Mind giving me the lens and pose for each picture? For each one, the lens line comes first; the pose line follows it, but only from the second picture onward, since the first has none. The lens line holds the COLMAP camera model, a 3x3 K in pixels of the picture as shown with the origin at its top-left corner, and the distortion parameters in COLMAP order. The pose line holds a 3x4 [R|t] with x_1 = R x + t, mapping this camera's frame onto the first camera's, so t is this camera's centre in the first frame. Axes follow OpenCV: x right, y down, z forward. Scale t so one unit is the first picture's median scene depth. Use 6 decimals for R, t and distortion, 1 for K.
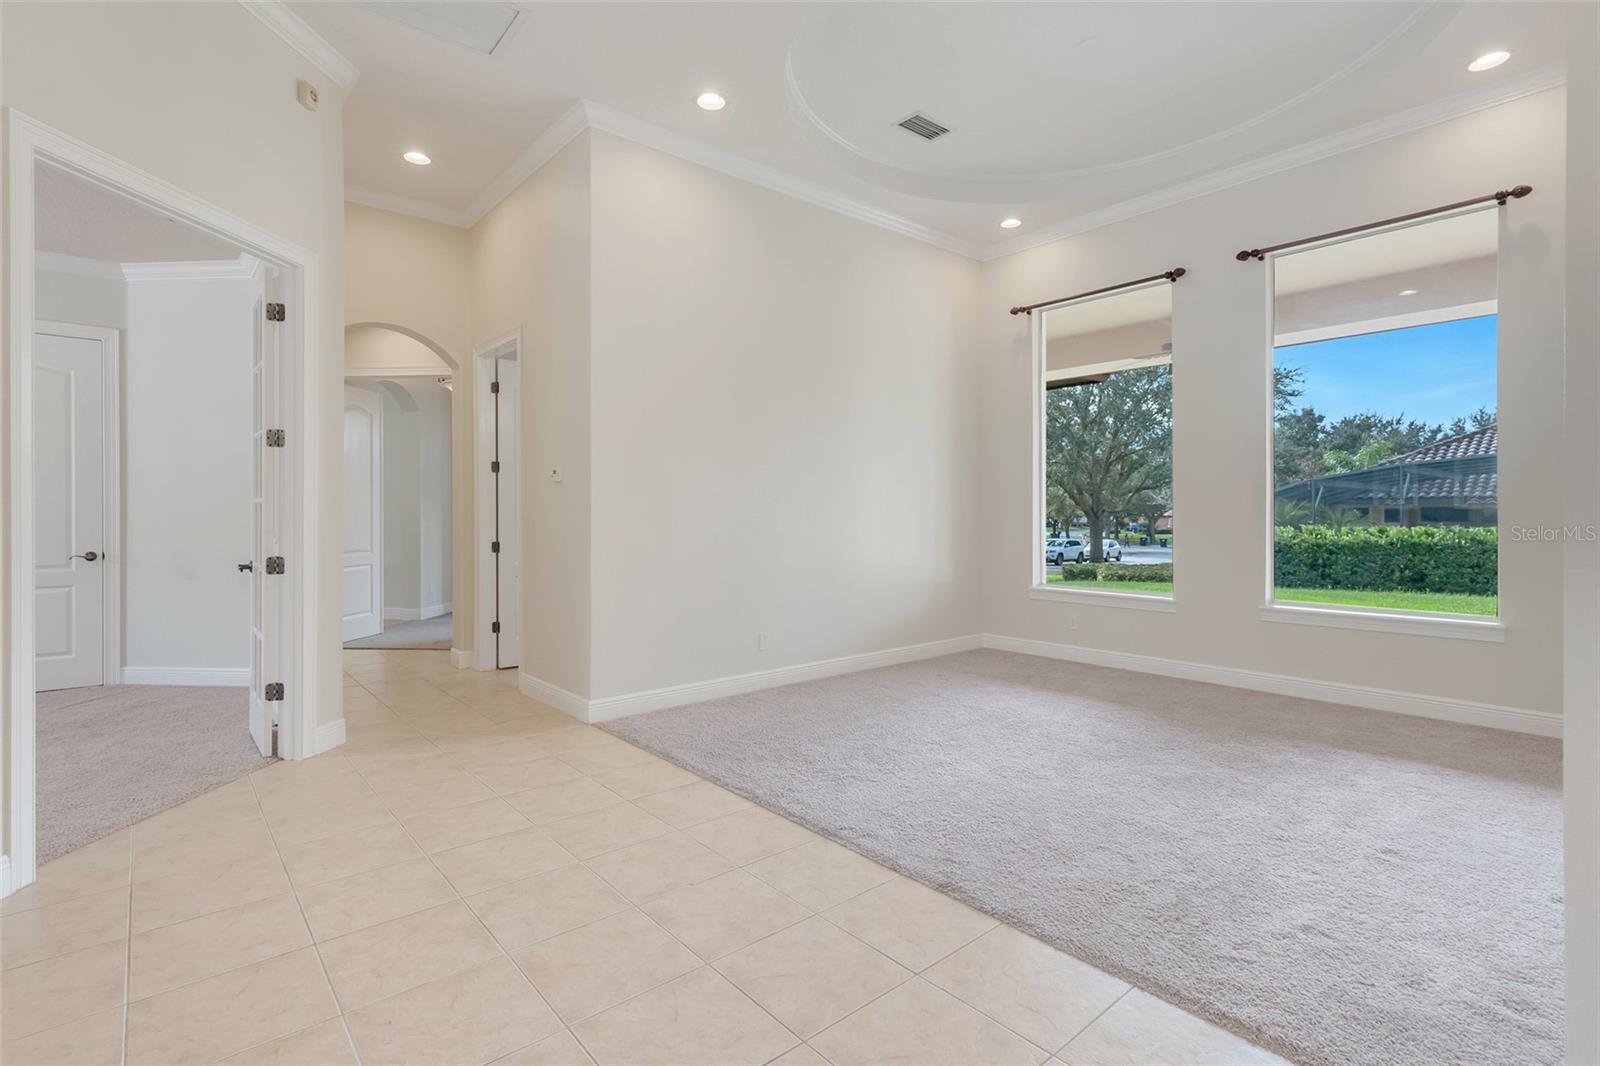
lens RADIAL K [[770.8, 0, 807.9], [0, 770.8, 522.3], [0, 0, 1]] dist [0.000777, 0.002415]
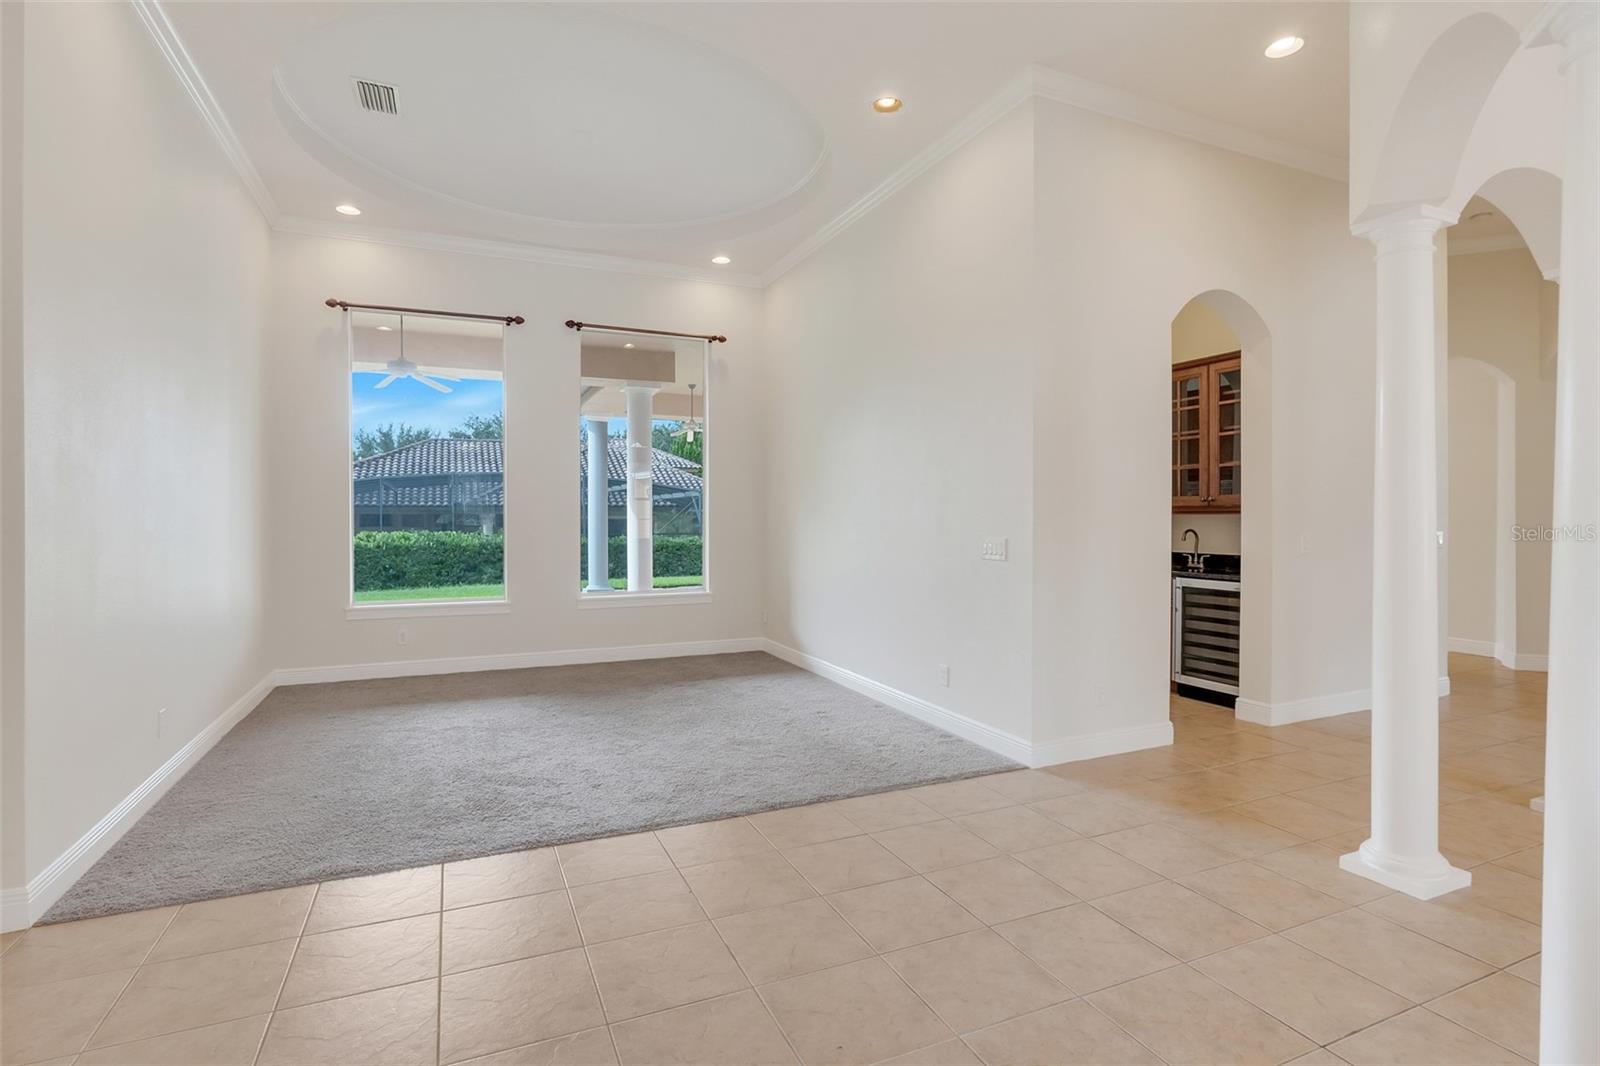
lens RADIAL K [[770.8, 0, 800.9], [0, 770.8, 526.6], [0, 0, 1]] dist [0.000777, 0.002415]
pose [[0.292746, -0.010350, 0.956134, -0.239472], [0.010277, 0.999918, 0.007678, -0.007673], [-0.956135, 0.007579, 0.292829, 0.117146]]
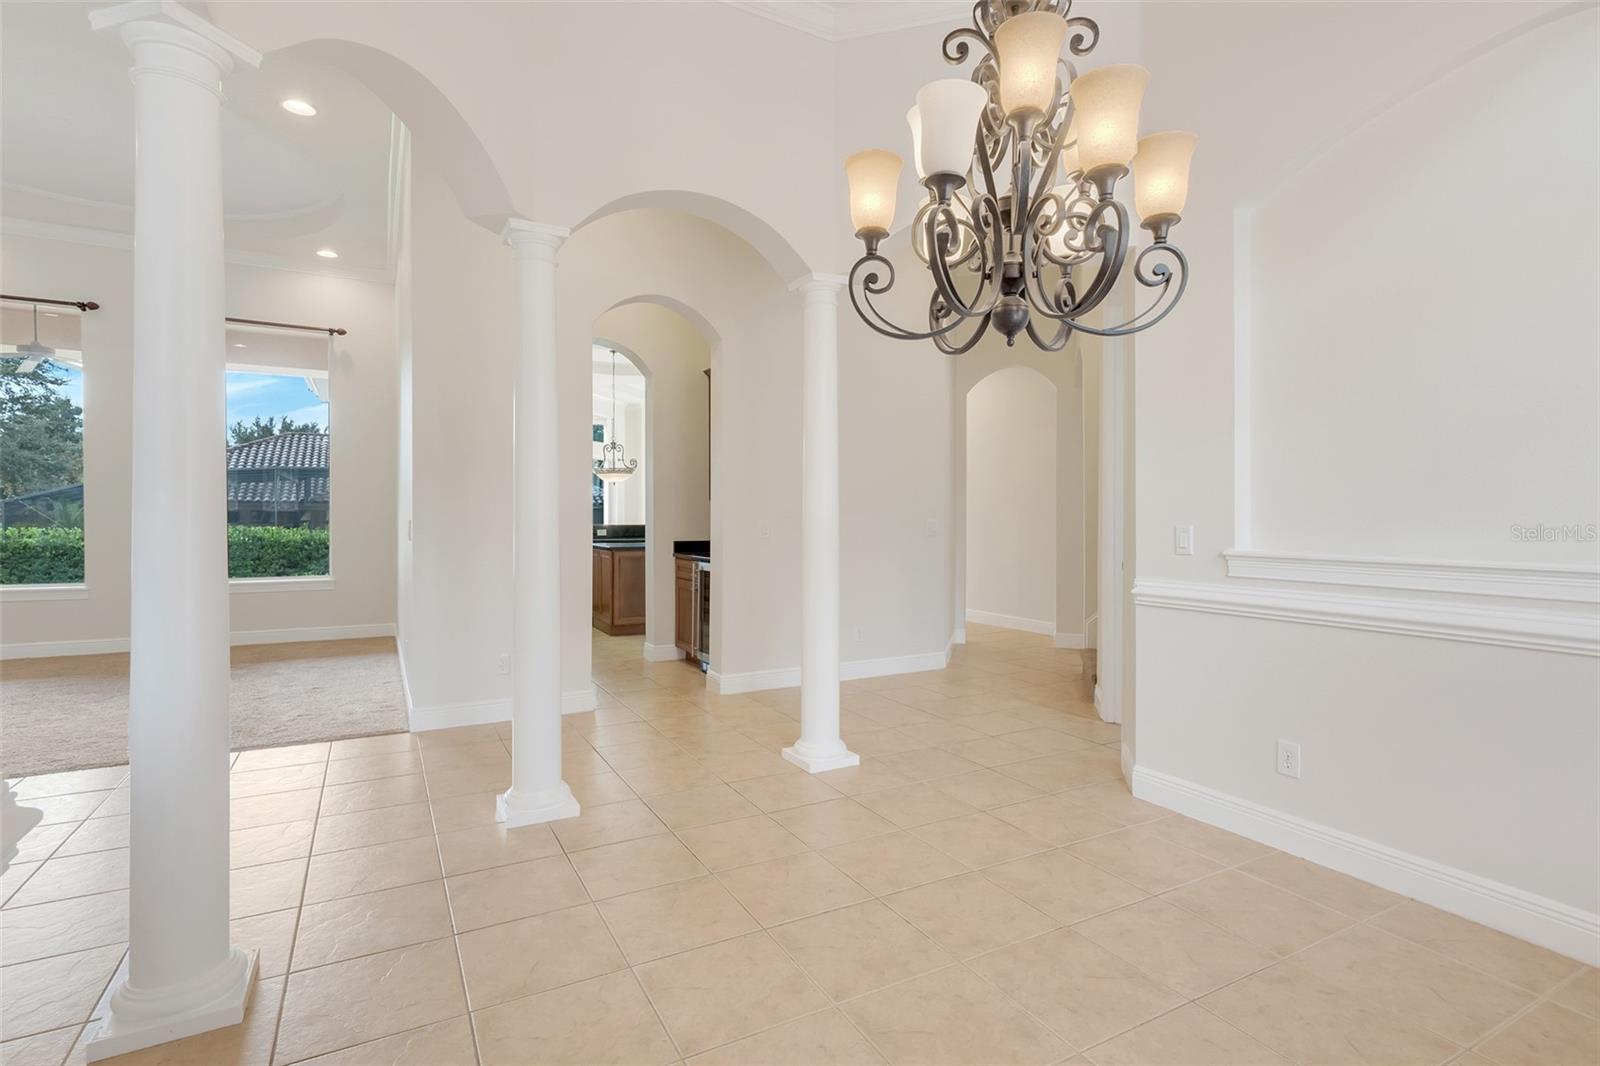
lens RADIAL K [[770.8, 0, 794.4], [0, 770.8, 526.5], [0, 0, 1]] dist [0.000777, 0.002415]
pose [[0.219378, -0.007386, 0.975612, -0.201423], [0.004458, 0.999968, 0.006568, 0.003331], [-0.975630, 0.002908, 0.219404, -0.138712]]
